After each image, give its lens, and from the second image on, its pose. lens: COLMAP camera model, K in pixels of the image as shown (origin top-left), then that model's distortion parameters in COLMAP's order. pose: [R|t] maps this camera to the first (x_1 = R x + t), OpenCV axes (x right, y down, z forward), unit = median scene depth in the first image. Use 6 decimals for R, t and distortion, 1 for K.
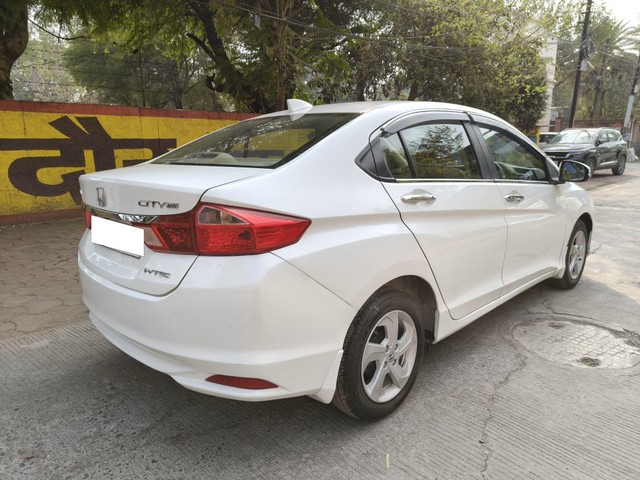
lens RADIAL K [[448.9, 0, 320.0], [0, 448.9, 240.0], [0, 0, 1]] dist [0.005281, 0.001206]
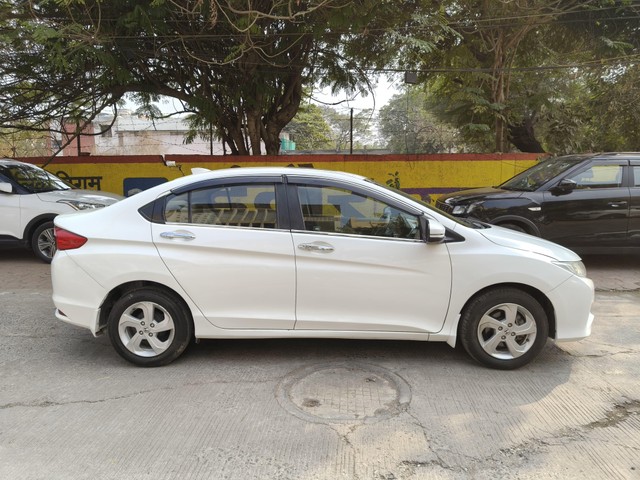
lens RADIAL K [[448.9, 0, 320.0], [0, 448.9, 240.0], [0, 0, 1]] dist [0.005281, 0.001206]
pose [[0.696559, 0.107177, -0.709450, 1.559966], [-0.151541, 0.988451, 0.000539, -0.143765], [0.701314, 0.107135, 0.704756, 0.236691]]
